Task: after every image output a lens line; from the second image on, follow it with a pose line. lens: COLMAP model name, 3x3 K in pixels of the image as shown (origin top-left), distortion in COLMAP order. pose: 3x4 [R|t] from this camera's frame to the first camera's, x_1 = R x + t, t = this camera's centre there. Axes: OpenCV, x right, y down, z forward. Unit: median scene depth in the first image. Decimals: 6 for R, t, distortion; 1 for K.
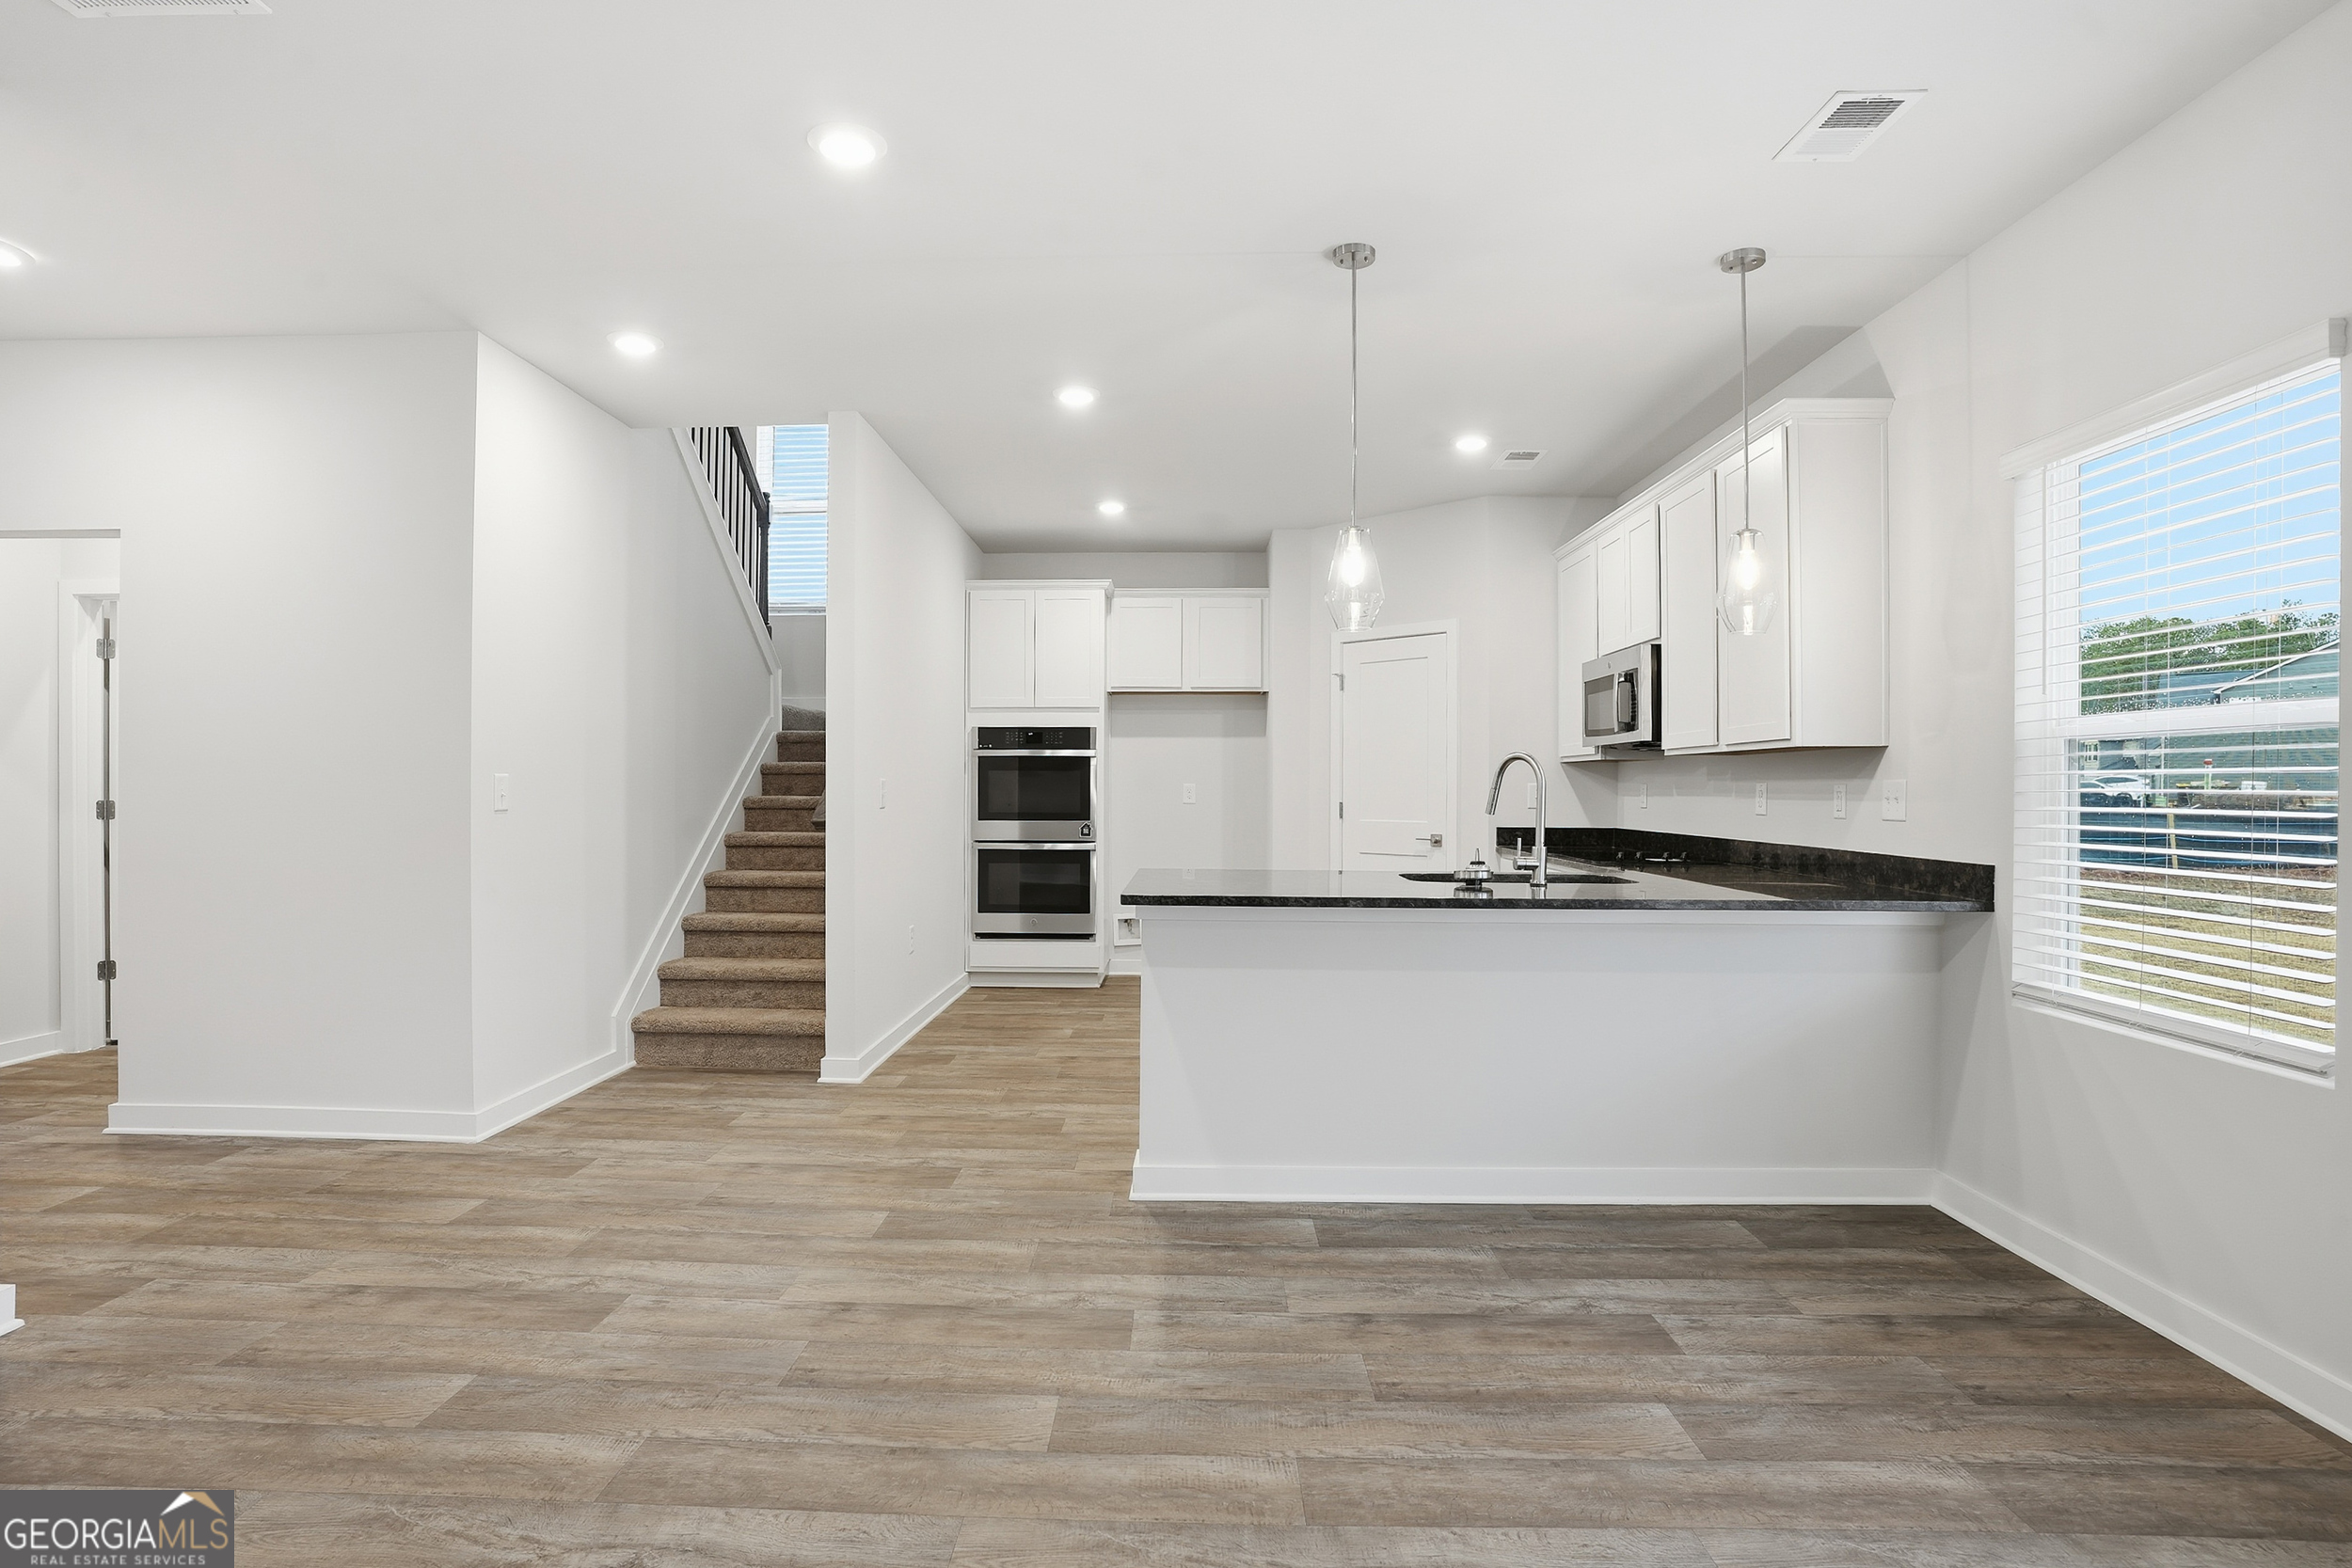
lens RADIAL K [[1225.4, 0, 1145.0], [0, 1225.4, 768.4], [0, 0, 1]] dist [-0.007742, -0.000397]
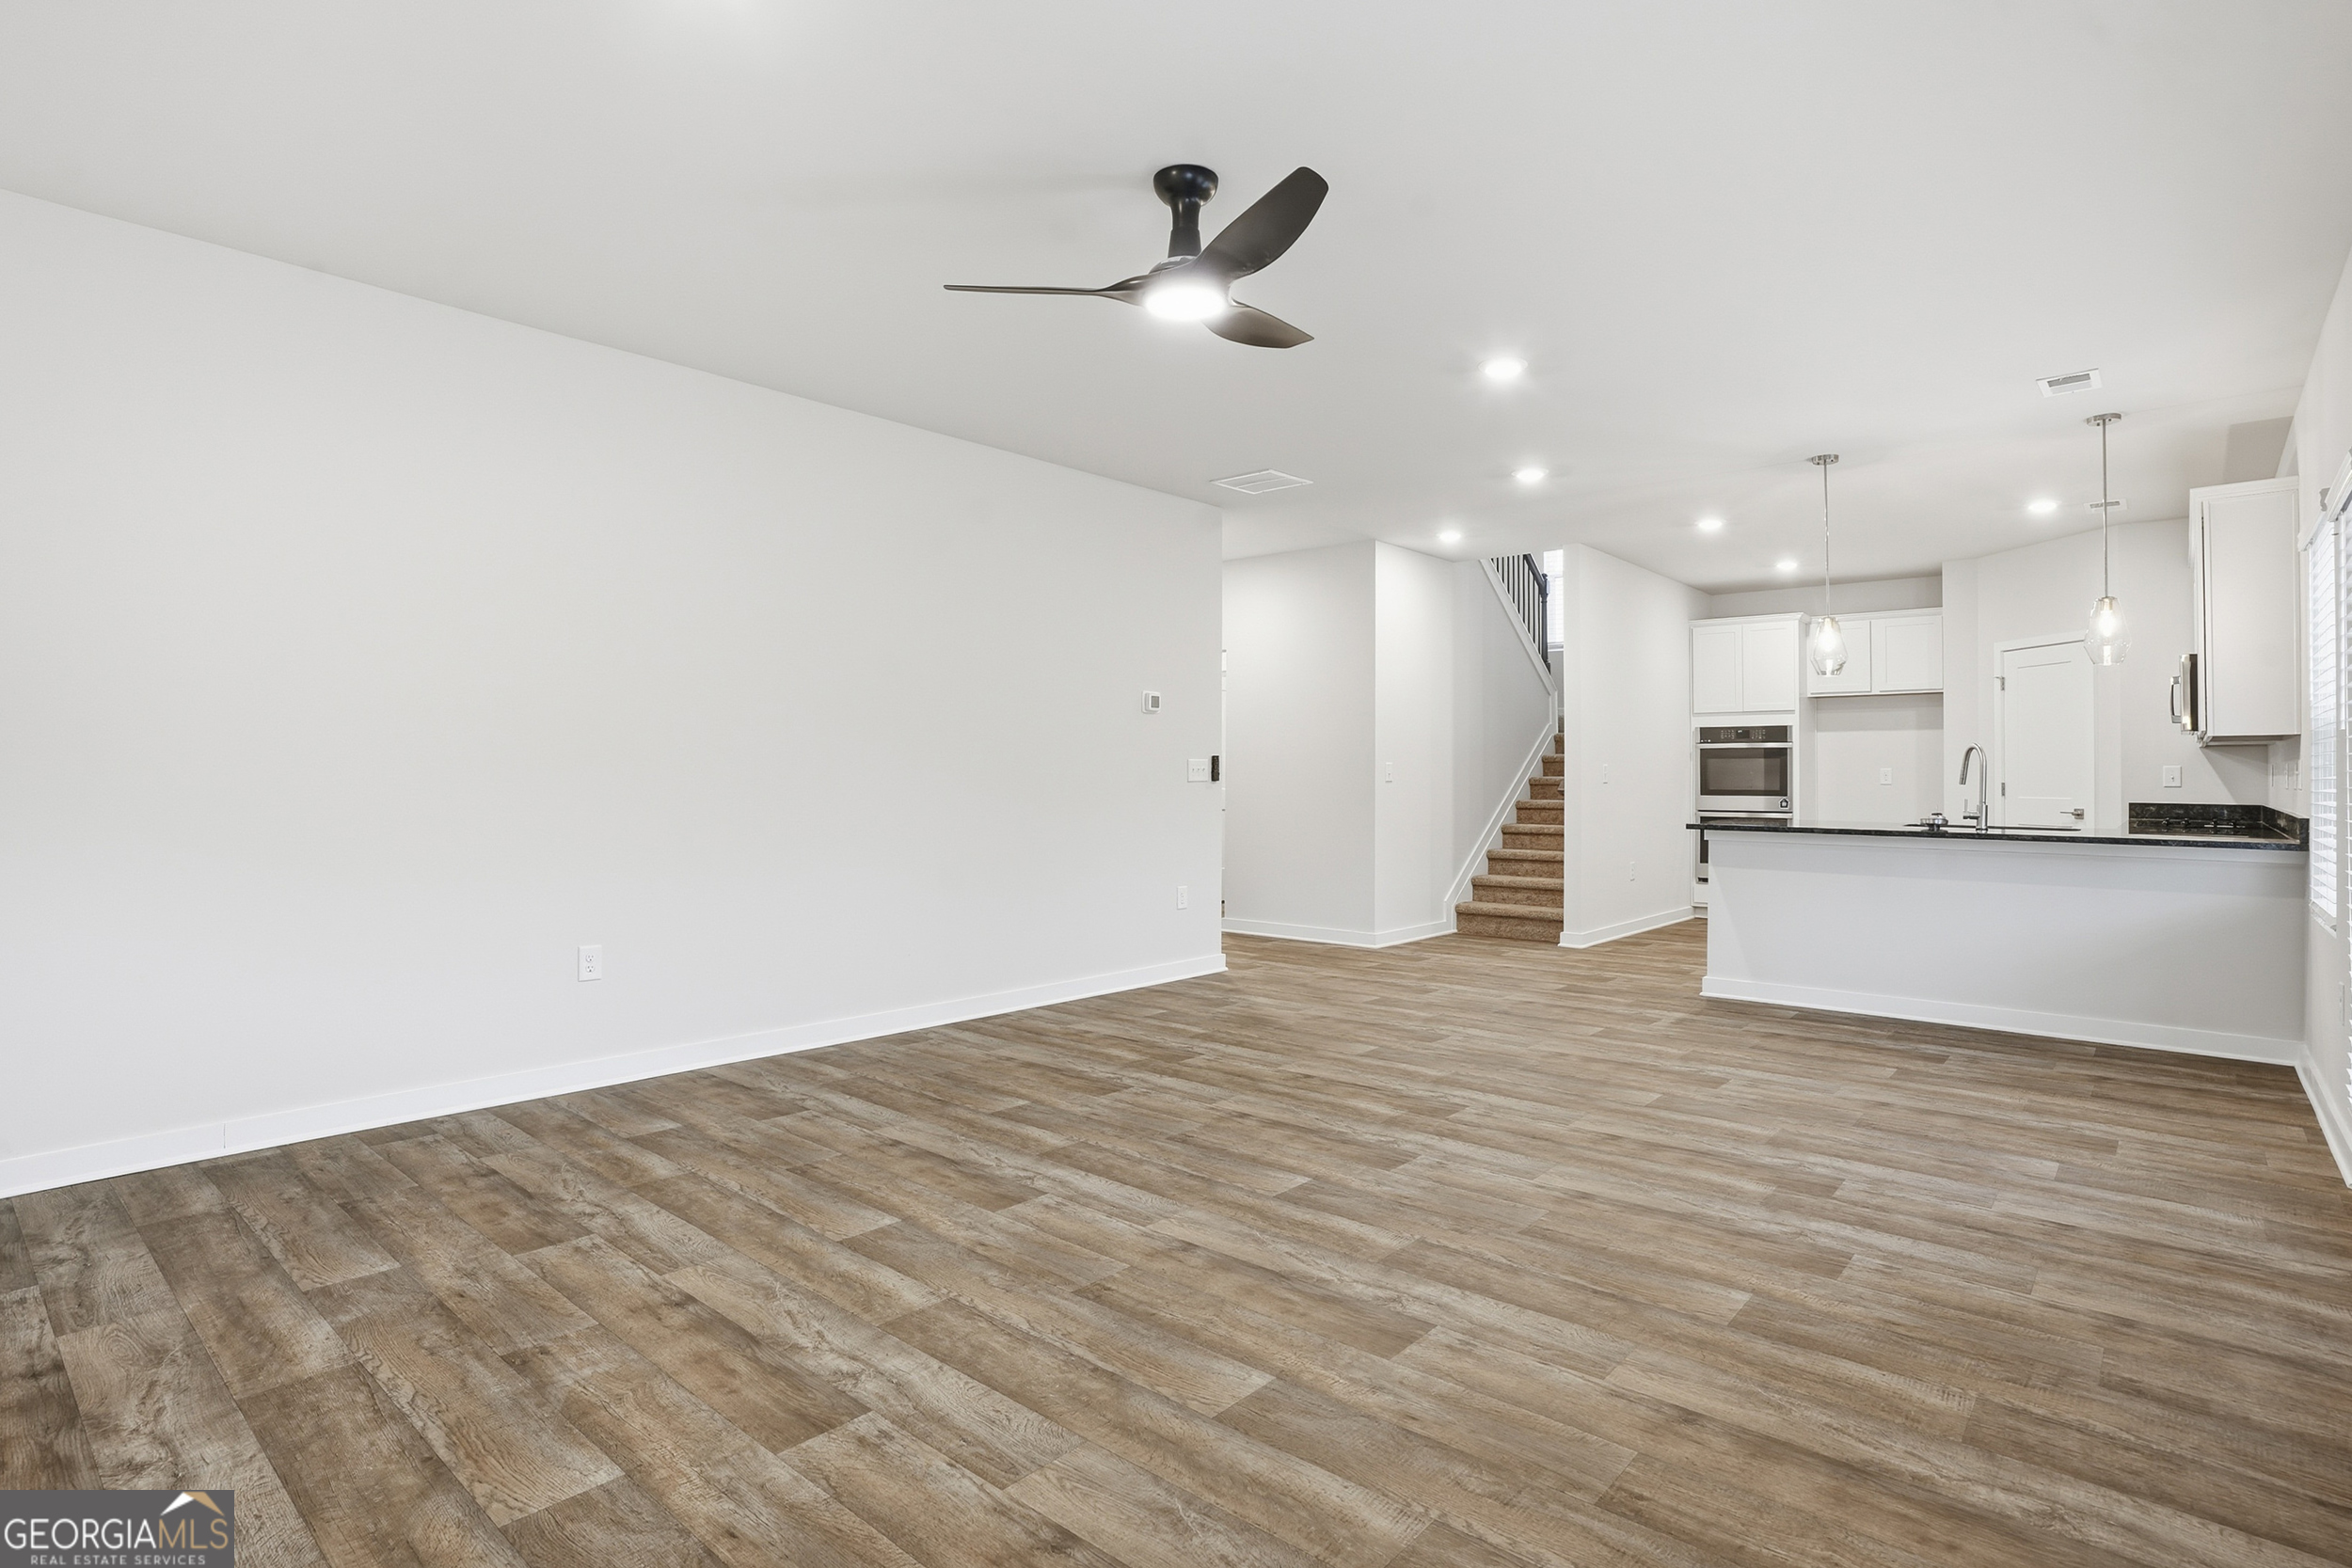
lens RADIAL K [[1162.1, 0, 1129.5], [0, 1162.1, 768.1], [0, 0, 1]] dist [-0.058459, 0.026734]
pose [[0.753999, -0.004934, -0.656857, 0.267630], [0.009820, 0.999945, 0.003760, 0.001201], [0.656802, -0.009286, 0.754006, -0.463801]]
